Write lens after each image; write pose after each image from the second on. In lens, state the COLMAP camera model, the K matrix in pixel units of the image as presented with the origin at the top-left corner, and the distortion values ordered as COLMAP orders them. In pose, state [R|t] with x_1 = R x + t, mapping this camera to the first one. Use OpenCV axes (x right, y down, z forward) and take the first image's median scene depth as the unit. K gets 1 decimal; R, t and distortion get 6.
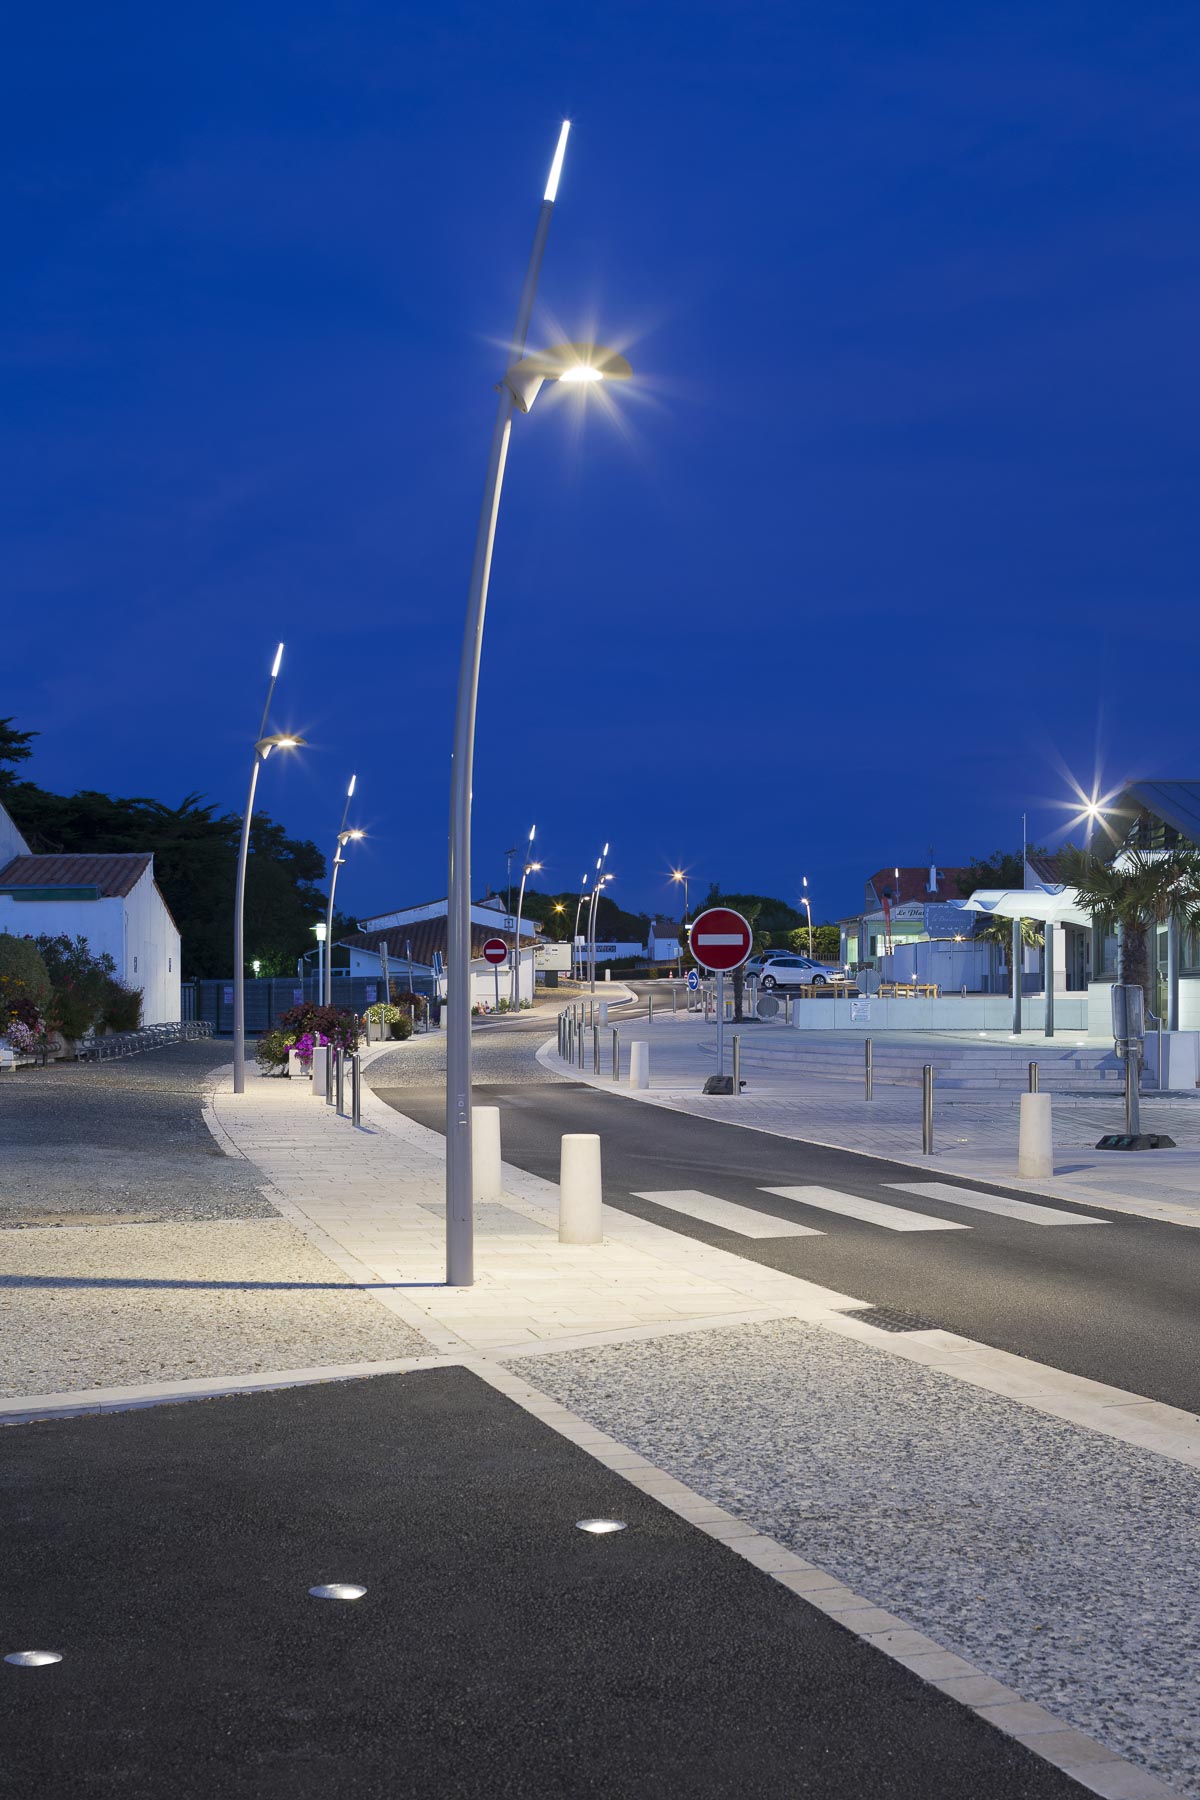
lens RADIAL K [[2462.8, 0, 598.6], [0, 2462.8, 917.1], [0, 0, 1]] dist [-0.011090, 0.000000]
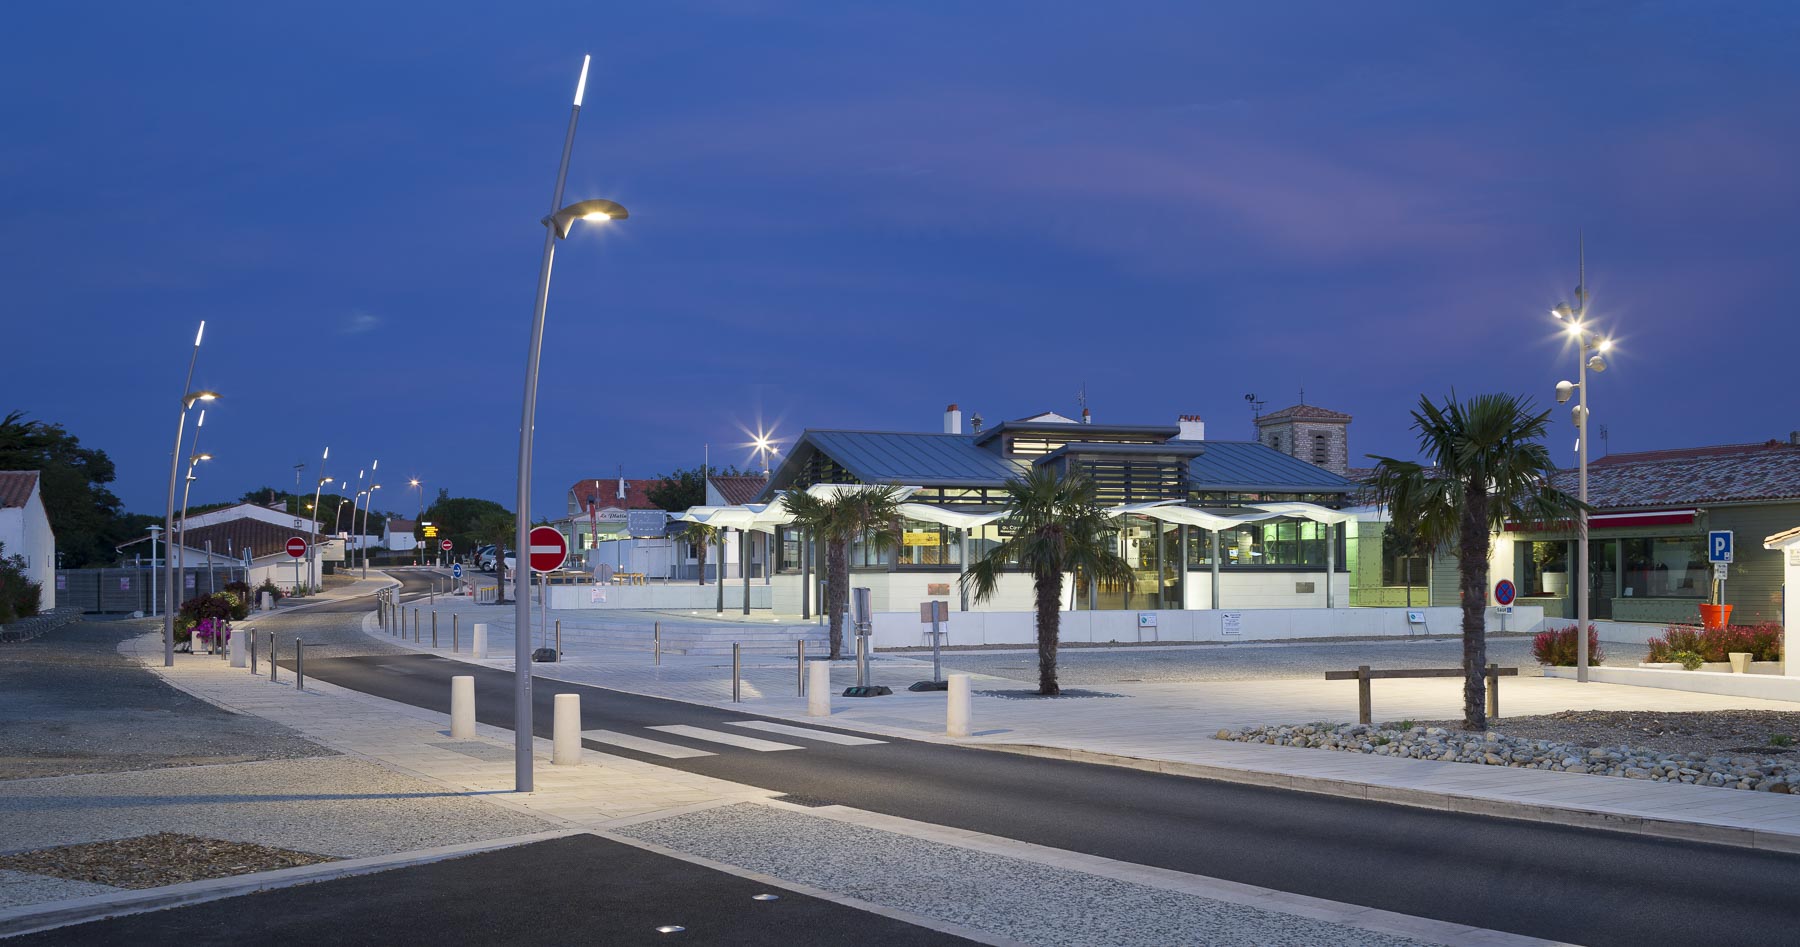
lens RADIAL K [[2329.9, 0, 898.8], [0, 2329.9, 467.8], [0, 0, 1]] dist [-0.031026, 0.000000]
pose [[0.942824, 0.011187, 0.333103, -0.161379], [-0.010339, 0.999937, -0.004320, -0.026940], [-0.333130, 0.000629, 0.942881, -0.241194]]
